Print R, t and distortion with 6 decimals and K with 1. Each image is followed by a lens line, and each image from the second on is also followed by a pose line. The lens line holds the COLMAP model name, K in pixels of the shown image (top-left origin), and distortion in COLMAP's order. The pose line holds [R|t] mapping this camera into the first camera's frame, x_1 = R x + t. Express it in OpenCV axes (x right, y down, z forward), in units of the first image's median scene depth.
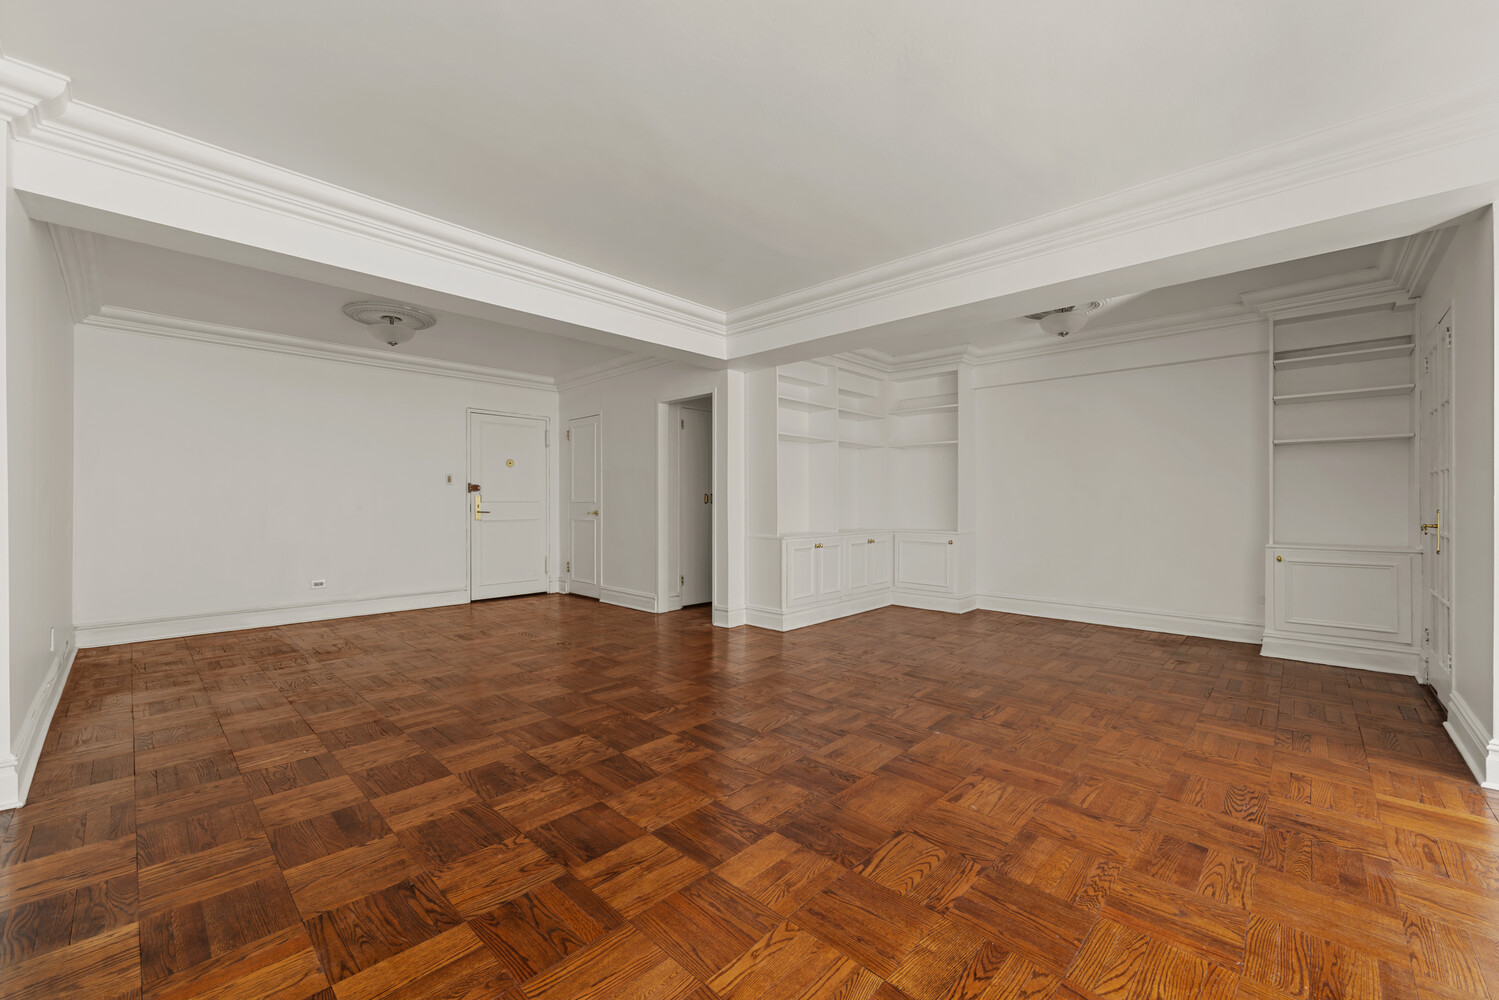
lens RADIAL K [[584.1, 0, 752.4], [0, 584.1, 504.2], [0, 0, 1]] dist [-0.002325, -0.000476]
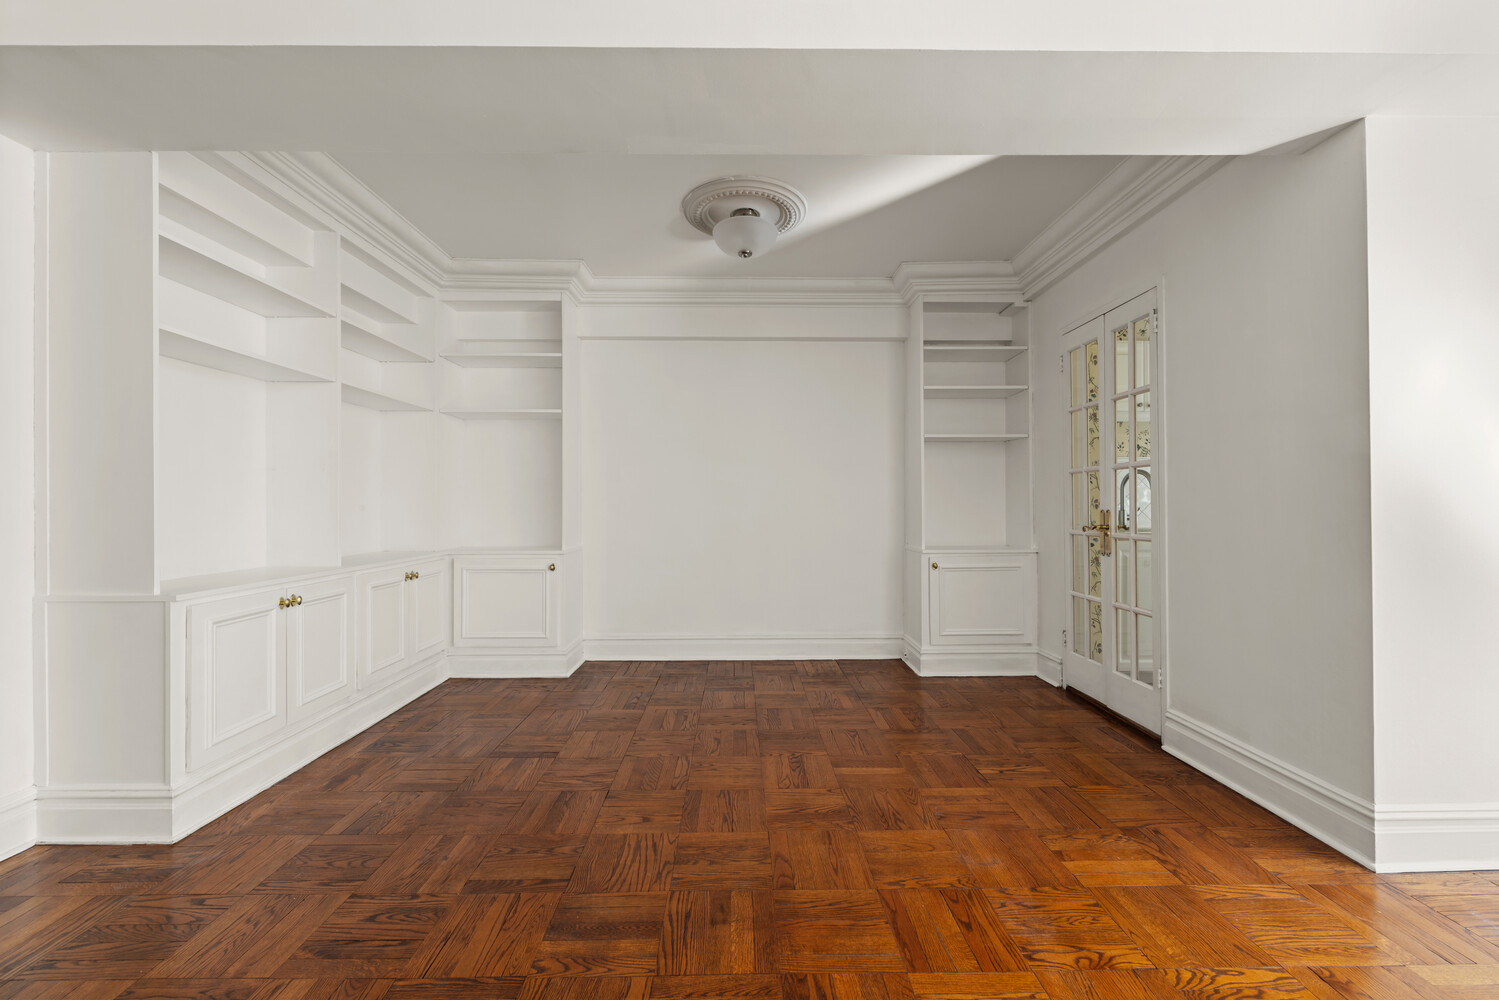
lens RADIAL K [[584.1, 0, 745.8], [0, 584.1, 500.3], [0, 0, 1]] dist [-0.002325, -0.000476]
pose [[0.721814, 0.001988, 0.692084, 0.058765], [0.007392, 0.999917, -0.010583, 0.000119], [-0.692048, 0.012755, 0.721739, 0.455956]]
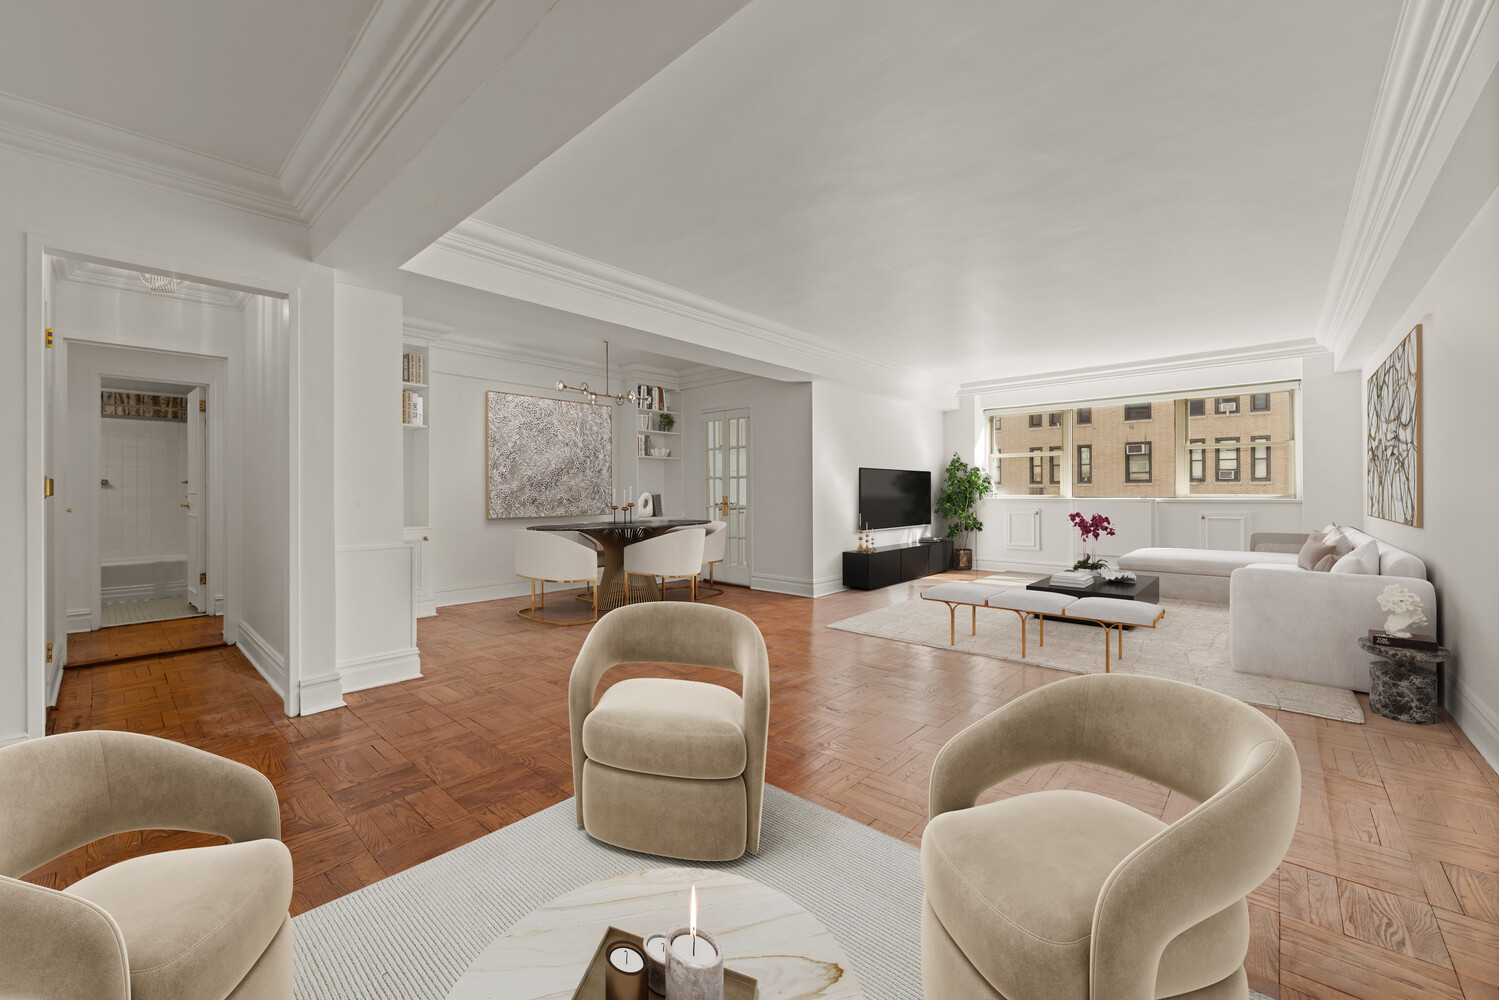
lens RADIAL K [[584.1, 0, 742.6], [0, 584.1, 494.9], [0, 0, 1]] dist [-0.002325, -0.000476]
pose [[-0.011732, -0.004867, 0.999919, -0.647710], [0.007459, 0.999960, 0.004954, -0.003231], [-0.999903, 0.007517, -0.011695, 0.609571]]
